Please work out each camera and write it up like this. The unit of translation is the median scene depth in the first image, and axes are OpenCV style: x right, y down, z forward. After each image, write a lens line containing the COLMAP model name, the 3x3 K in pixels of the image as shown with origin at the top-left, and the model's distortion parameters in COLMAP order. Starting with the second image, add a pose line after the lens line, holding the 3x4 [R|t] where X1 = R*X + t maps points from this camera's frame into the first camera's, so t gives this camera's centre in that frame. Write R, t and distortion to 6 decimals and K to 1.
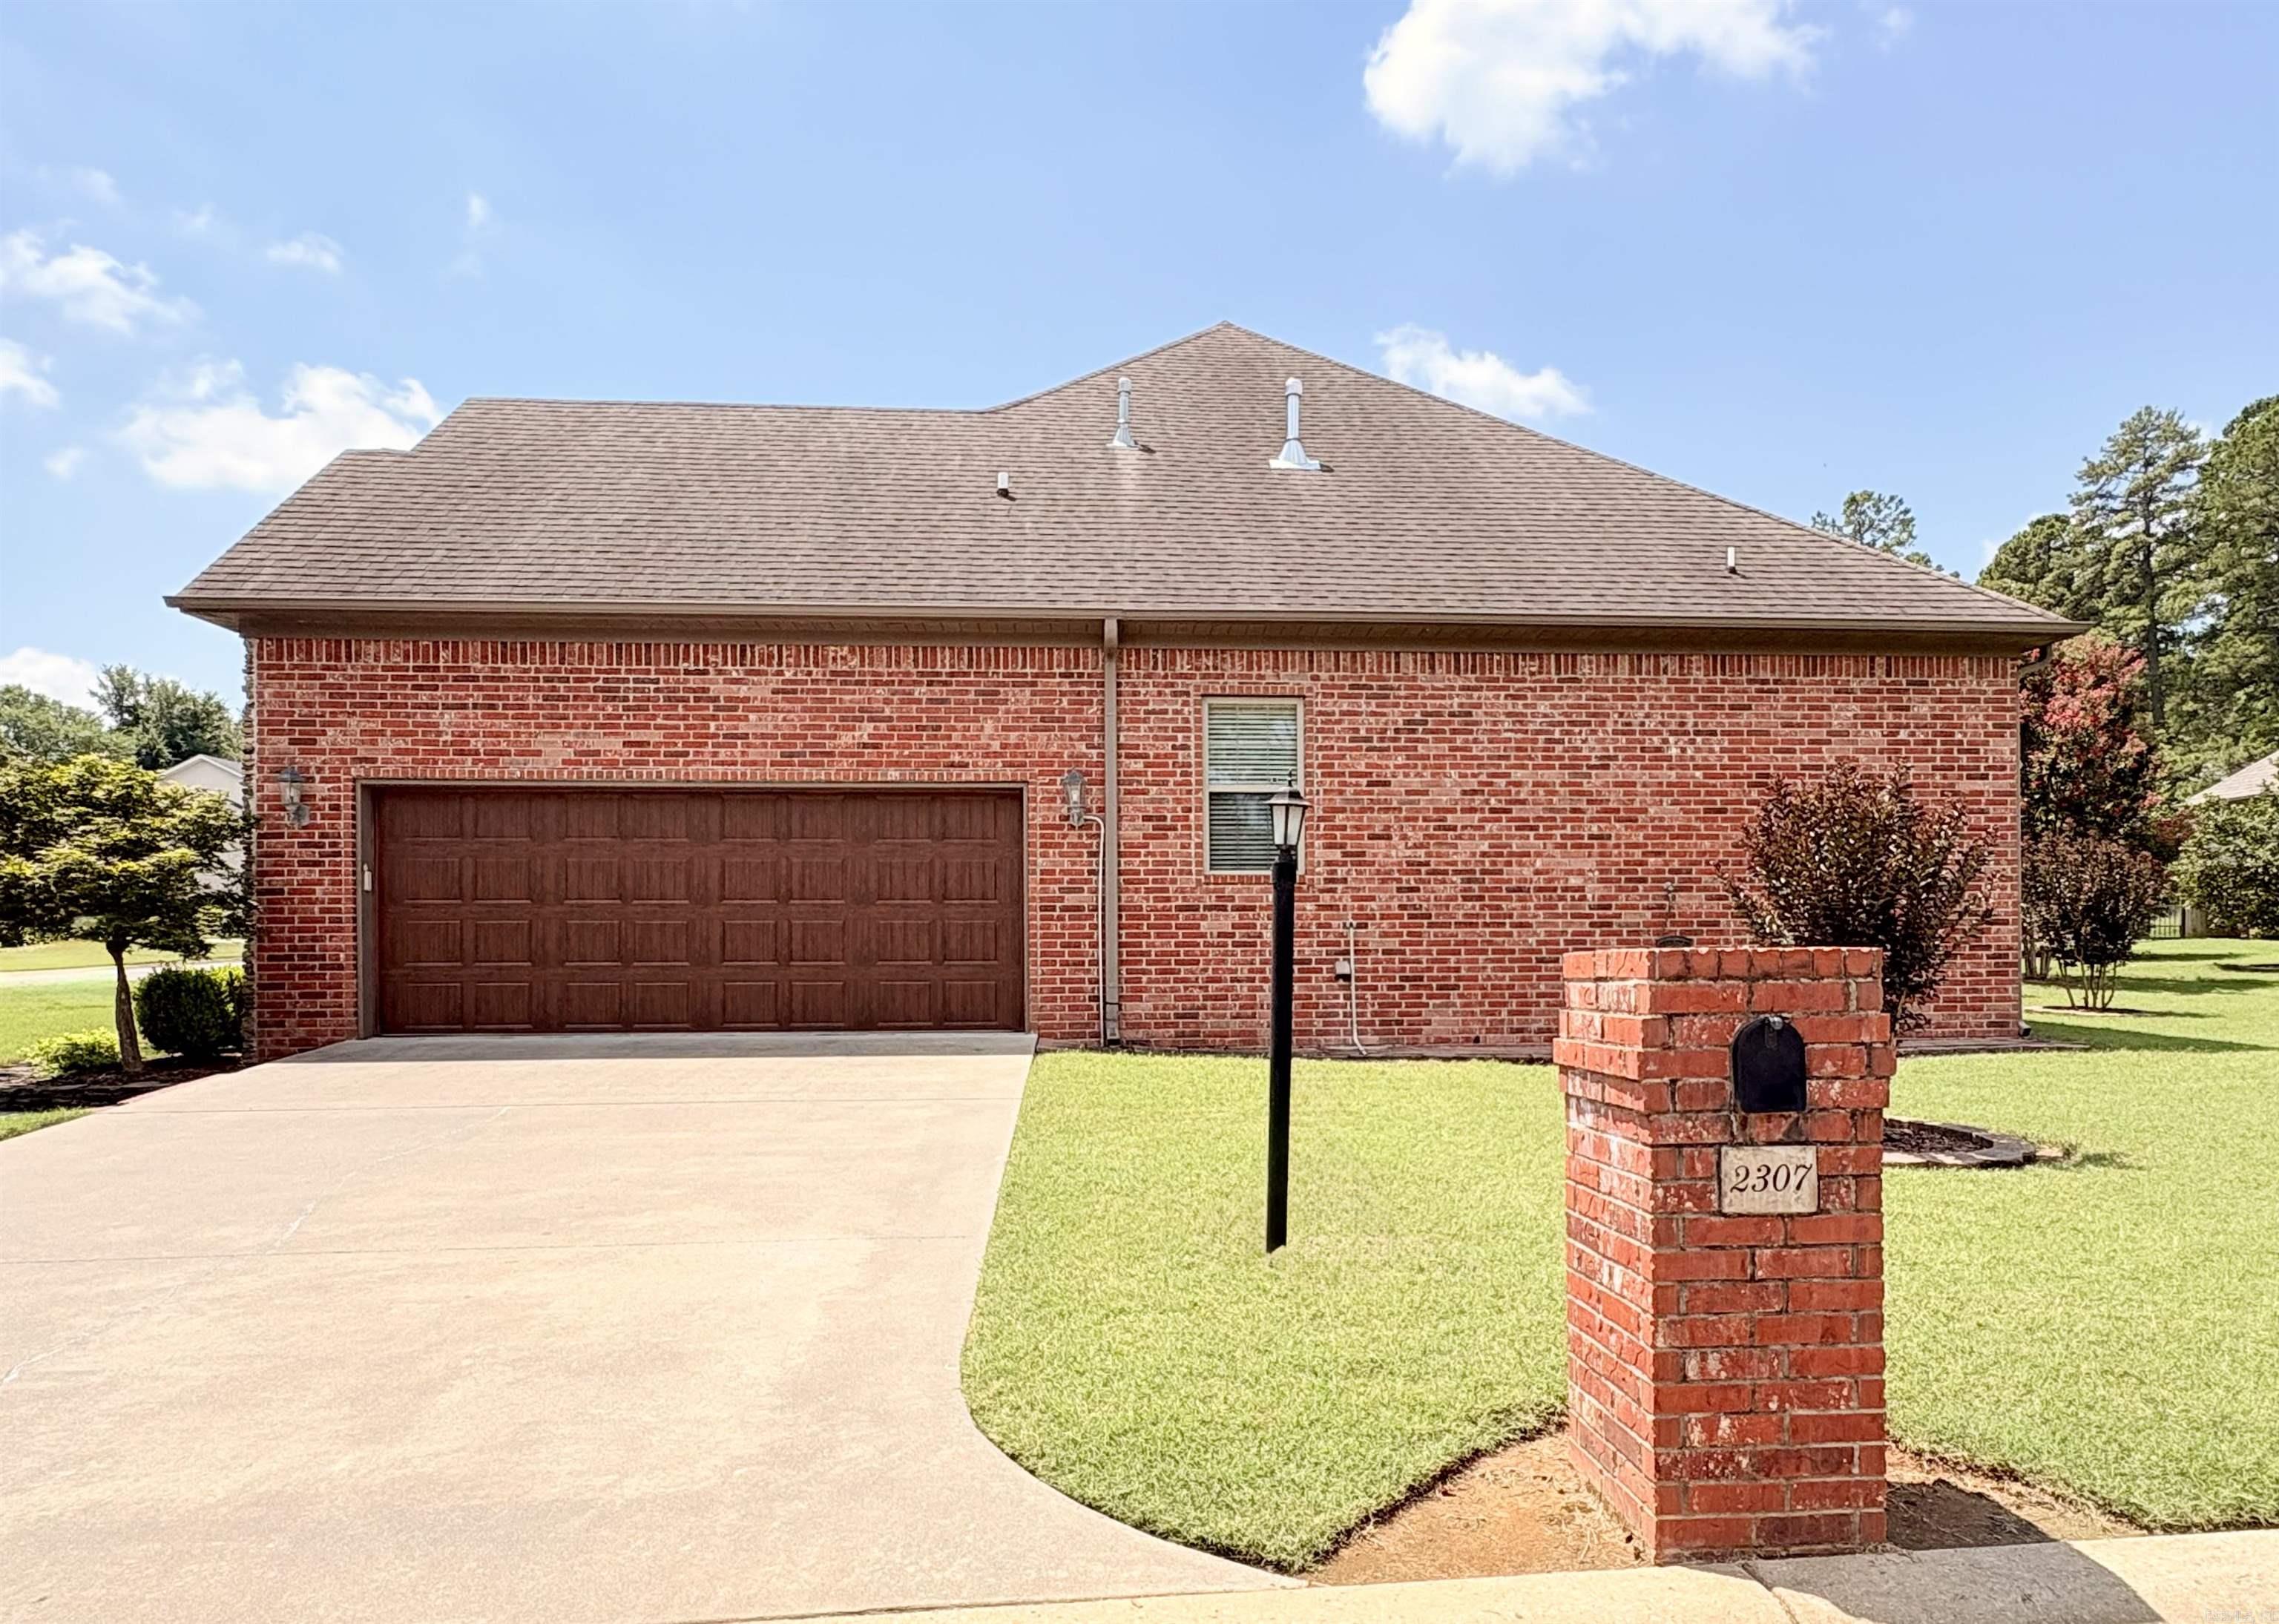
lens RADIAL K [[1292.2, 0, 1139.3], [0, 1292.2, 952.4], [0, 0, 1]] dist [-0.002499, -0.000215]
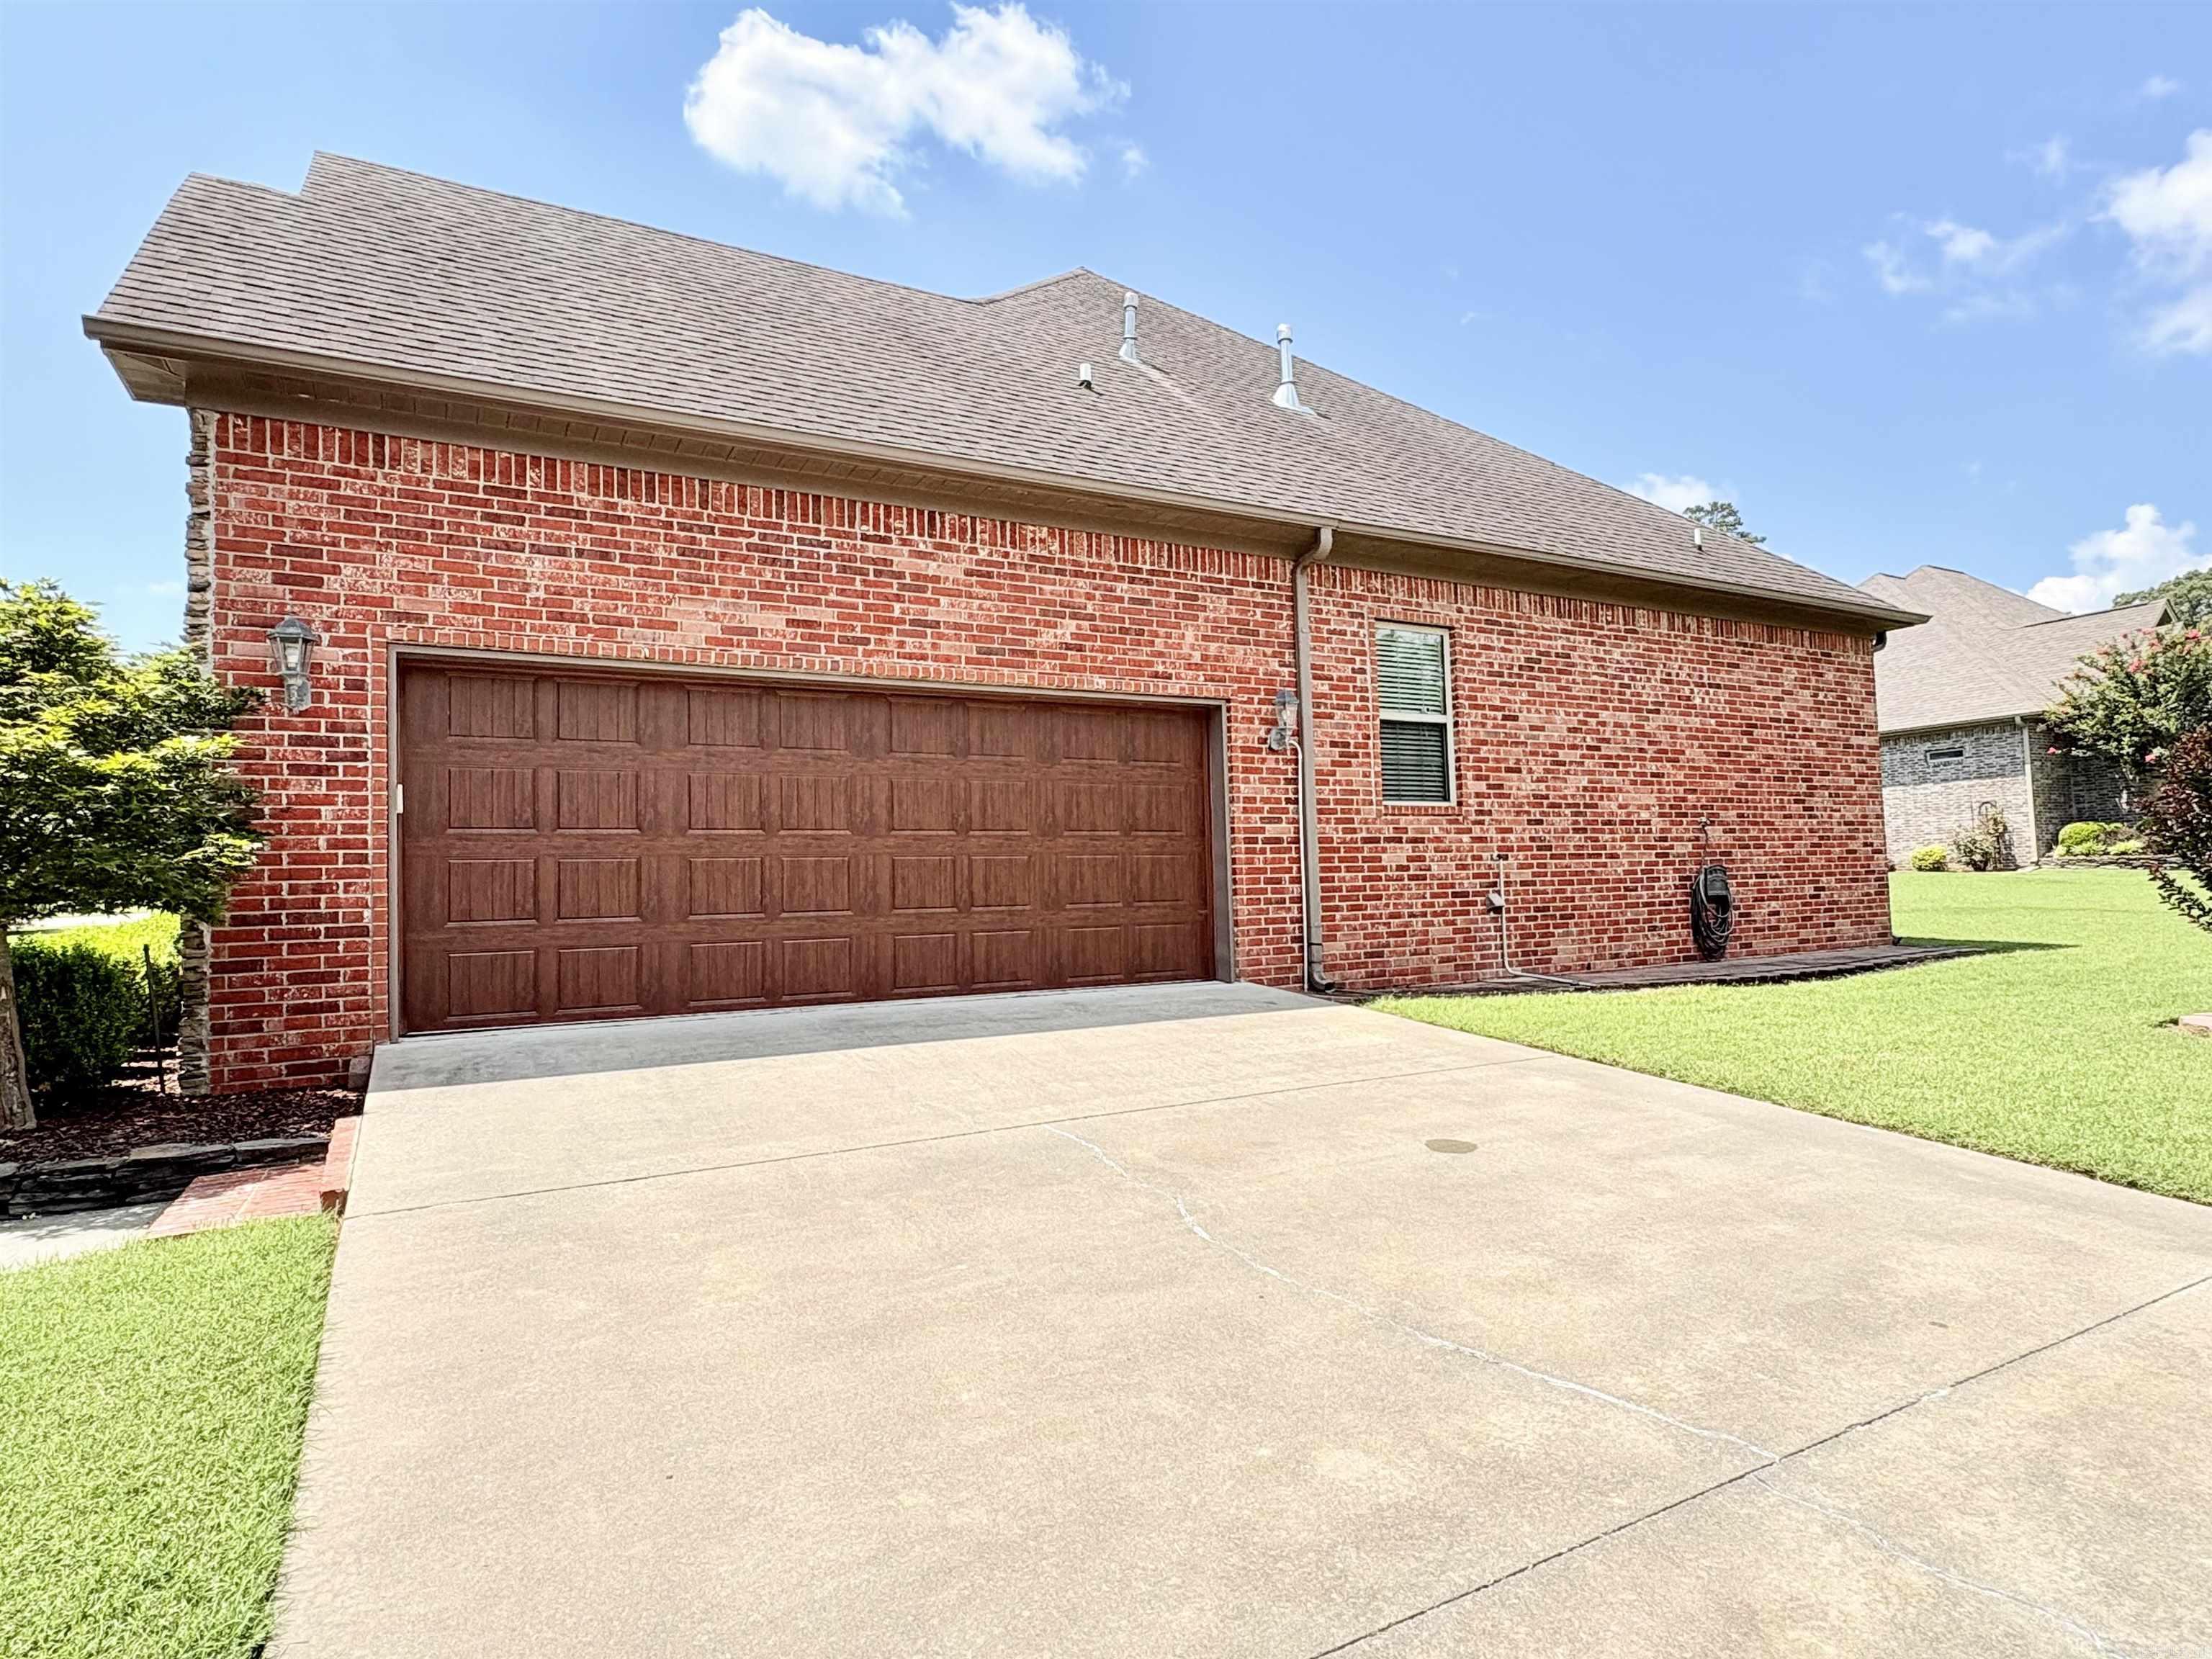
lens RADIAL K [[1183.2, 0, 1106.0], [0, 1183.2, 829.5], [0, 0, 1]] dist [-0.002957, -0.000792]
pose [[0.911354, 0.002365, 0.411616, -0.500100], [0.021000, 0.998414, -0.052232, -0.000921], [-0.411087, 0.056246, 0.909859, 0.295124]]
